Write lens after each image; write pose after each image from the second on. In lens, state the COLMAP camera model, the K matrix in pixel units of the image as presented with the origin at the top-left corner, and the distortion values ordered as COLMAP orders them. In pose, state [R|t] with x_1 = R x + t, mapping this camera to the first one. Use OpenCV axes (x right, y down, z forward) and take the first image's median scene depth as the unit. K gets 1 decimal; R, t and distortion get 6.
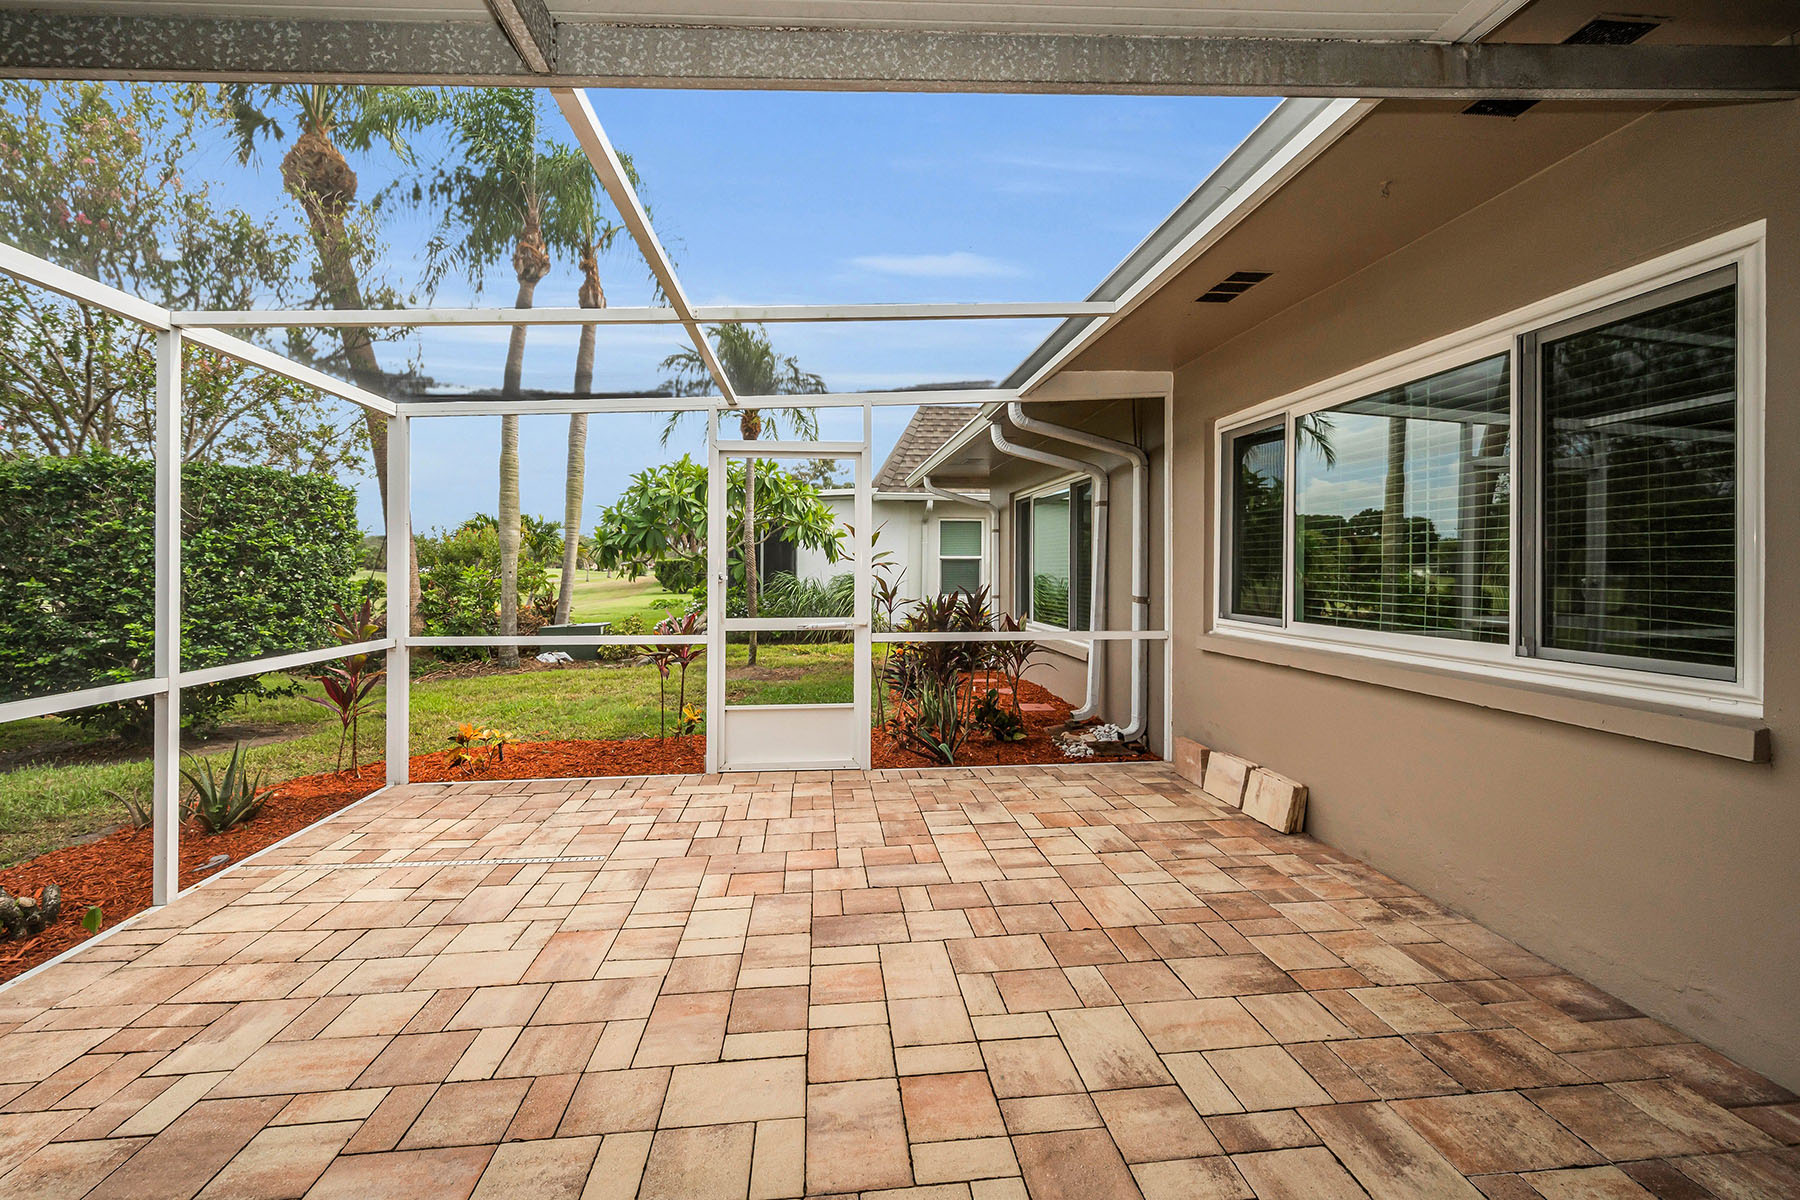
lens RADIAL K [[732.8, 0, 882.3], [0, 732.8, 555.7], [0, 0, 1]] dist [0.000709, 0.000027]
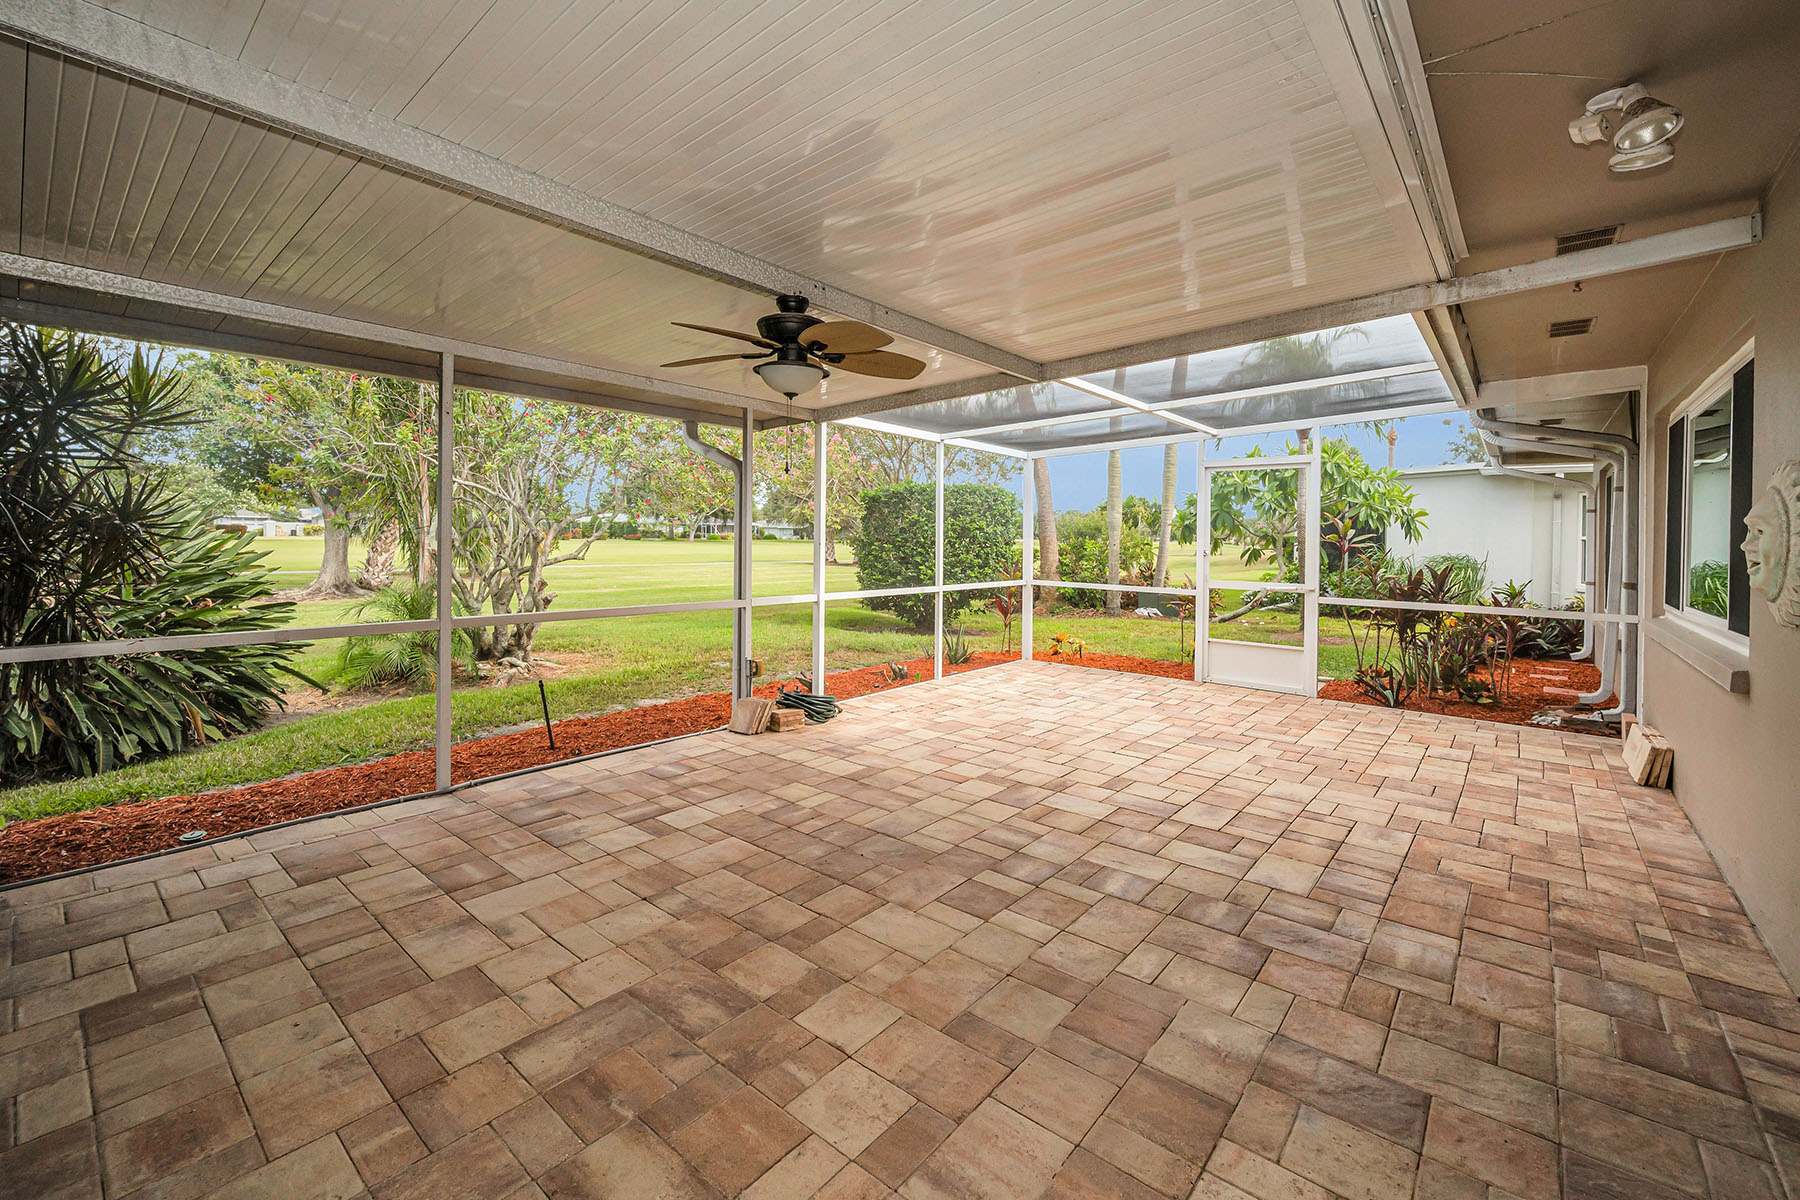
lens RADIAL K [[732.8, 0, 912.9], [0, 732.8, 548.3], [0, 0, 1]] dist [0.000709, 0.000027]
pose [[0.705277, 0.024671, -0.708502, 0.621932], [-0.007079, 0.999590, 0.027760, -0.021296], [0.708896, -0.014563, 0.705162, -0.709088]]
